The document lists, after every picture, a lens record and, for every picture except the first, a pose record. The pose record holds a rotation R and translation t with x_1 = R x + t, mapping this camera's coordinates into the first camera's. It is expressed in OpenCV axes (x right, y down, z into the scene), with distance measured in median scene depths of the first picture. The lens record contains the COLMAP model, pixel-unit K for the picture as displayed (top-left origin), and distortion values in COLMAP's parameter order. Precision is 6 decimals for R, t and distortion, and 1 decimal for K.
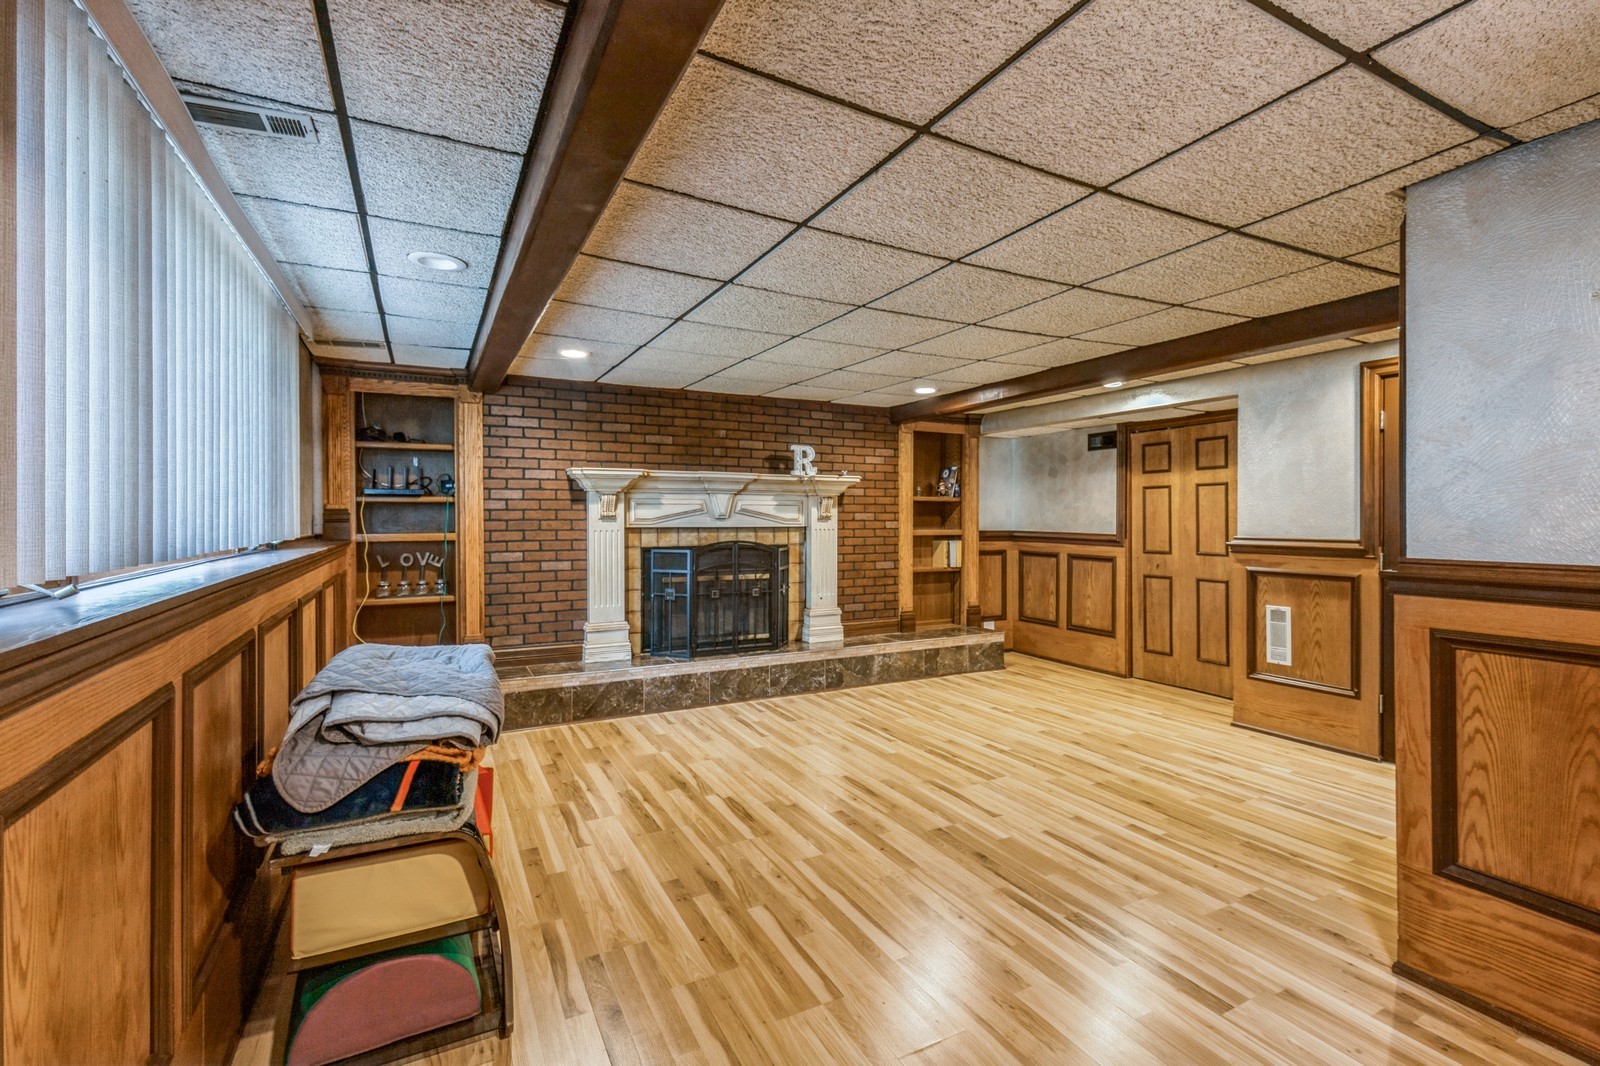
lens RADIAL K [[716.8, 0, 800.1], [0, 716.8, 521.9], [0, 0, 1]] dist [0.003366, 0.000466]
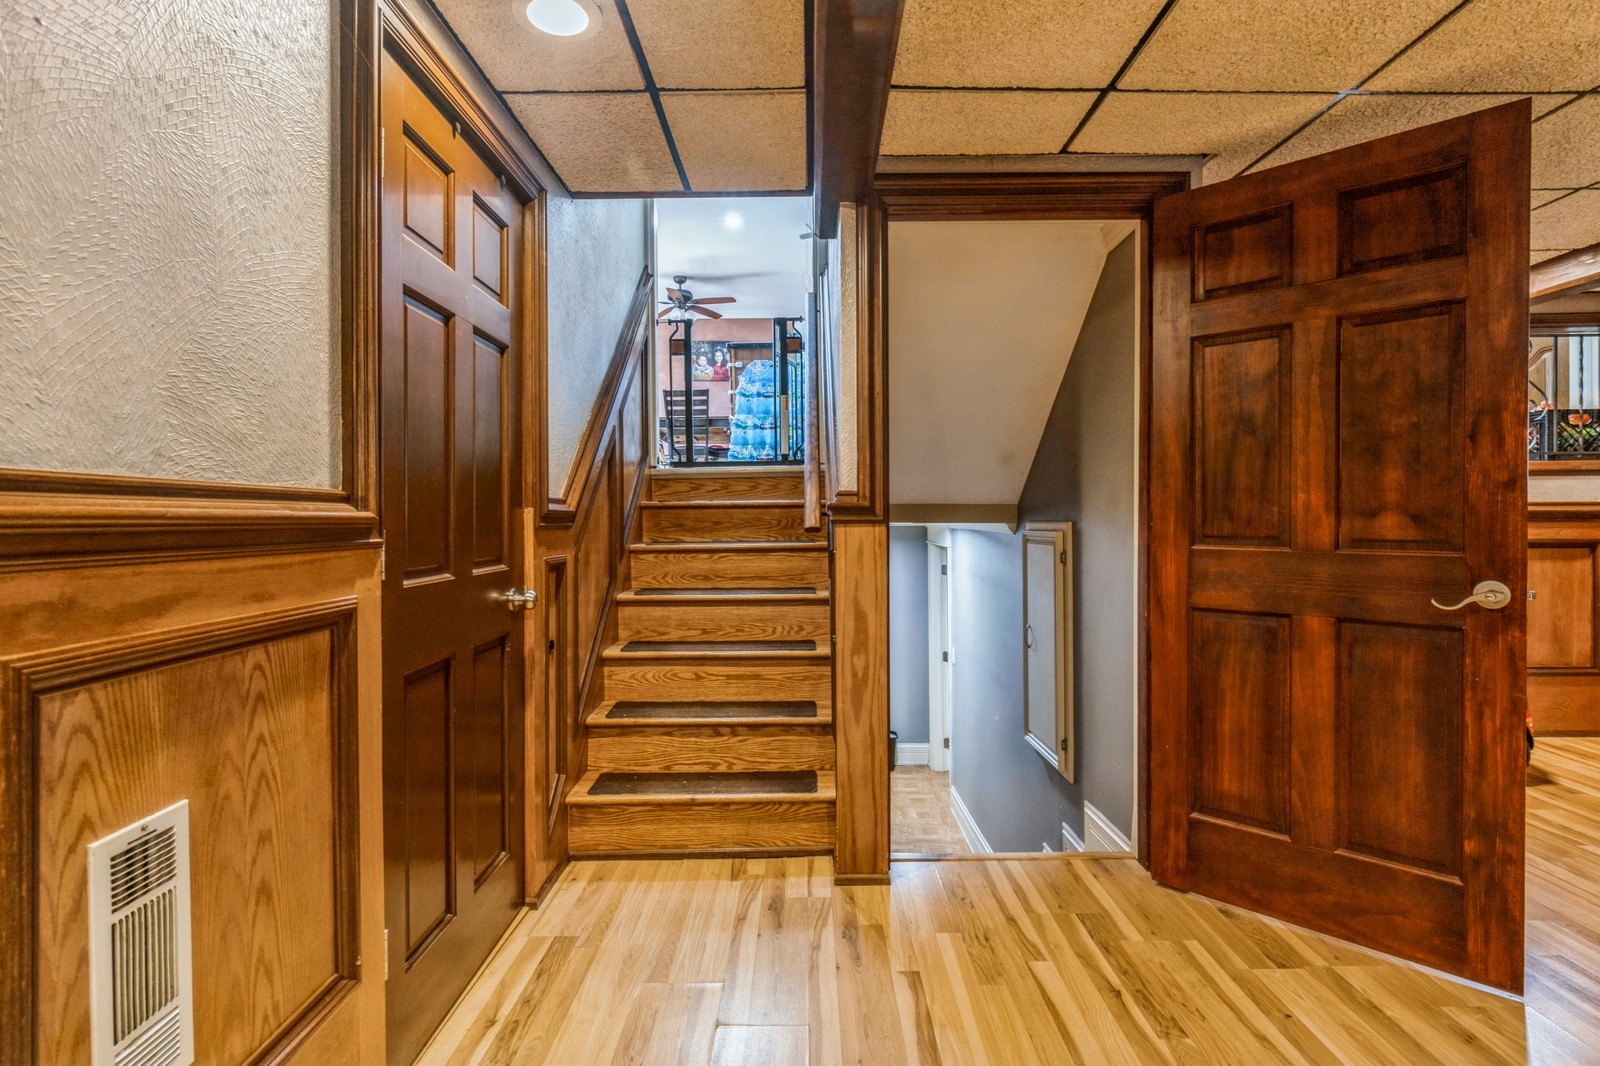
lens RADIAL K [[762.5, 0, 809.1], [0, 762.5, 524.0], [0, 0, 1]] dist [-0.002073, -0.000604]
pose [[-0.883602, 0.002802, 0.468230, 0.486024], [0.010019, 0.999866, 0.012923, 0.040561], [-0.468131, 0.016110, -0.883512, 1.338770]]
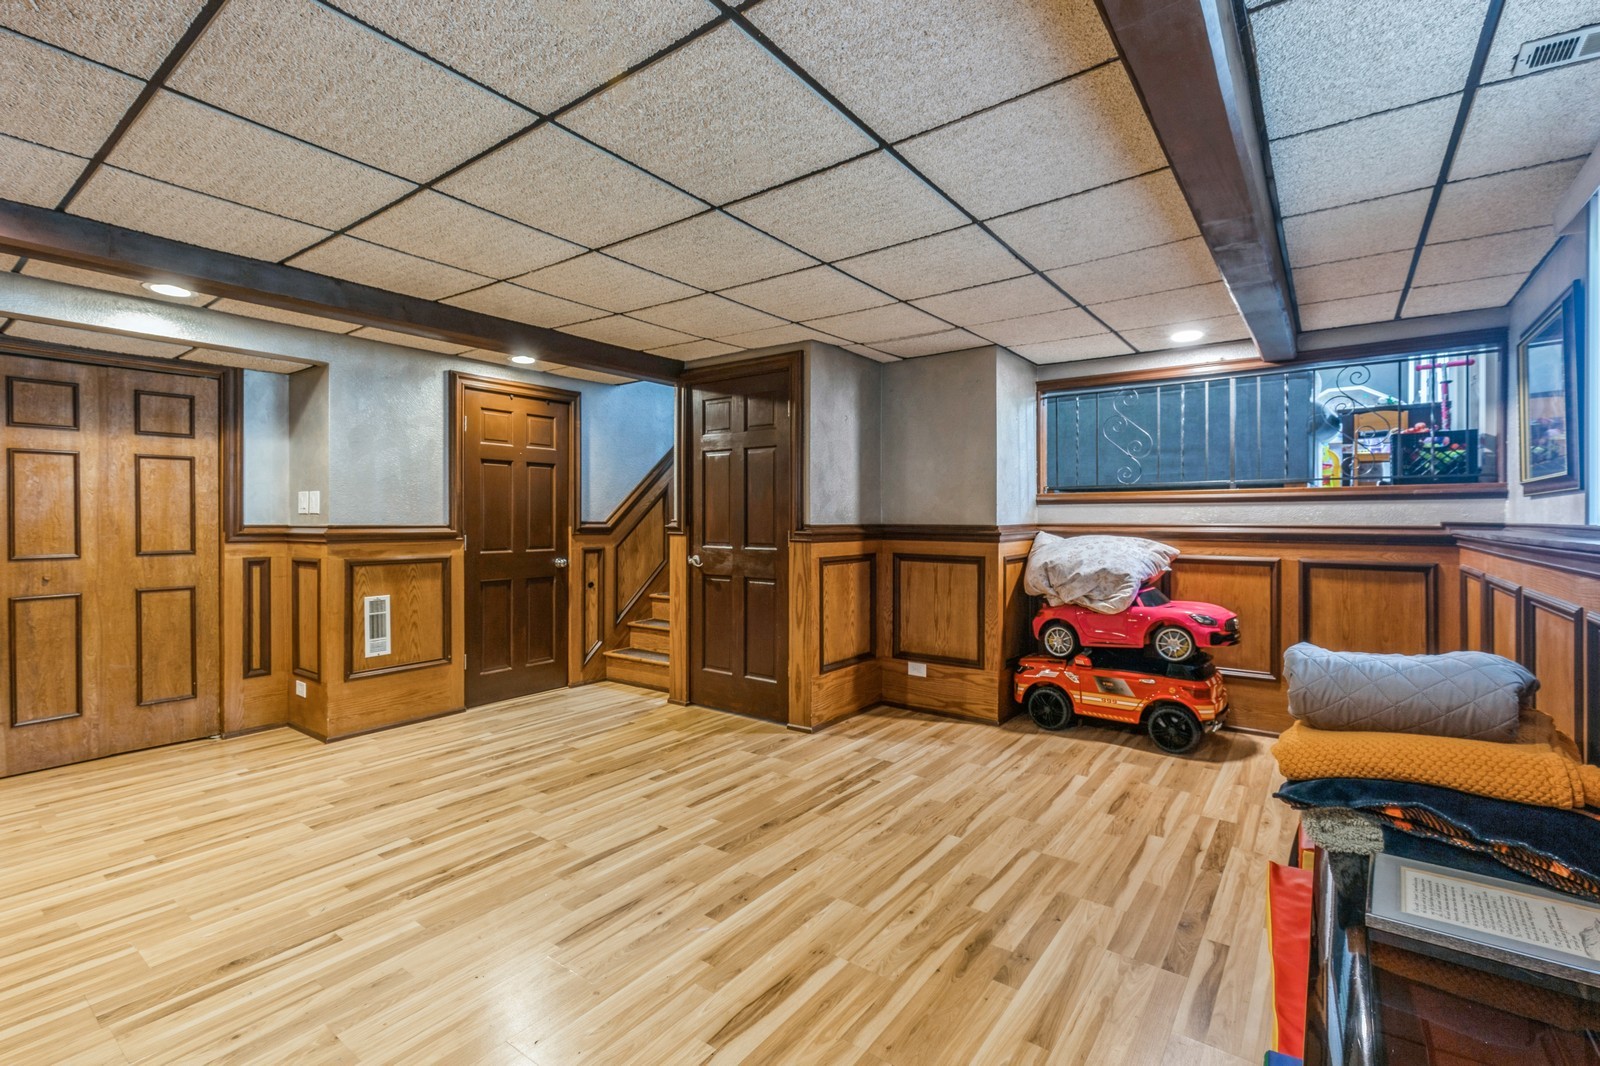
lens RADIAL K [[716.8, 0, 801.8], [0, 716.8, 524.5], [0, 0, 1]] dist [0.003366, 0.000466]
pose [[-0.434834, -0.008212, 0.900473, -0.548693], [0.004592, 0.999925, 0.011337, 0.015655], [-0.900499, 0.009065, -0.434764, 1.101051]]
